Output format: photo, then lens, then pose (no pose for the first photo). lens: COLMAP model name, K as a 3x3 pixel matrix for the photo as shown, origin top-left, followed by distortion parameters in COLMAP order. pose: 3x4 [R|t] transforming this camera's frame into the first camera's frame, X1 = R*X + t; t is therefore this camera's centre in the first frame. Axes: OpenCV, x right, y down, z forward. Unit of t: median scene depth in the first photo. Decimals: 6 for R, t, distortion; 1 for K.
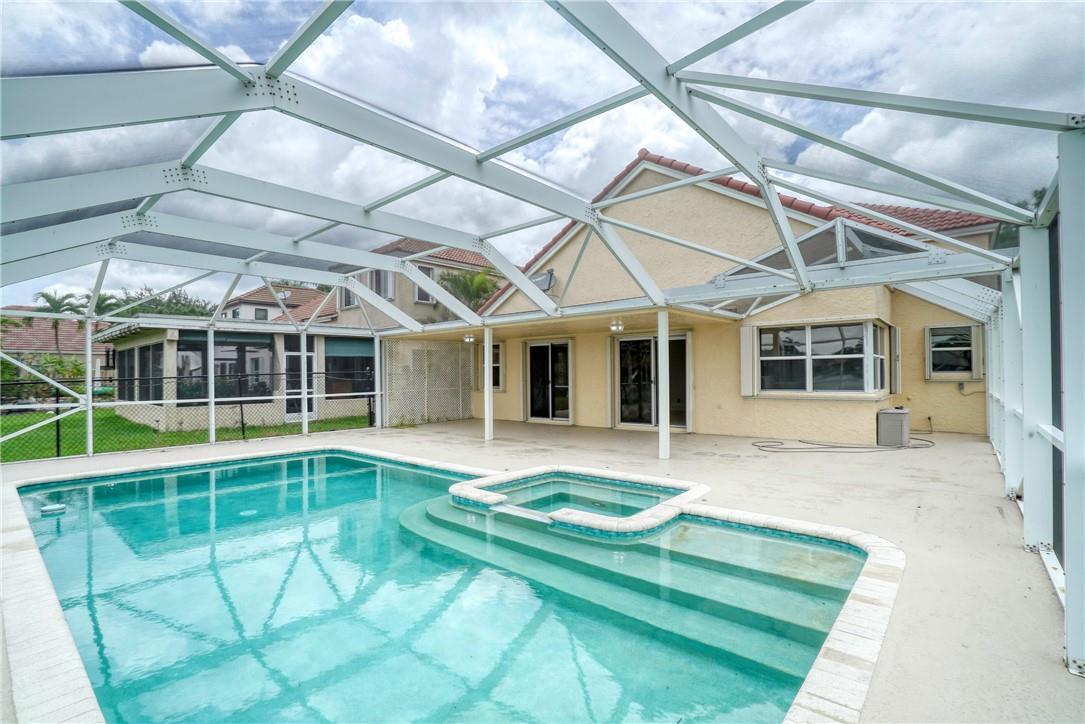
lens RADIAL K [[493.3, 0, 542.5], [0, 493.3, 362.0], [0, 0, 1]] dist [-0.001346, 0.000027]
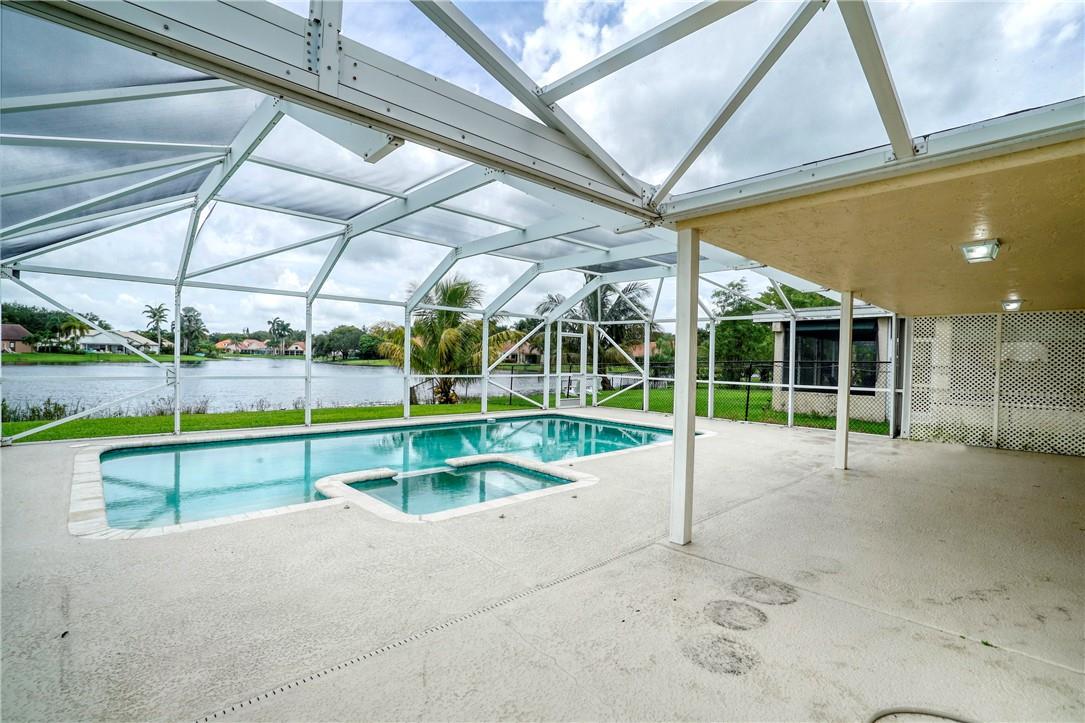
lens RADIAL K [[498.8, 0, 542.5], [0, 498.8, 361.5], [0, 0, 1]] dist [-0.000697, -0.000183]
pose [[-0.120571, 0.016000, -0.992576, 1.049174], [-0.003134, 0.999859, 0.016498, 0.017330], [0.992700, 0.005100, -0.120504, 1.342810]]
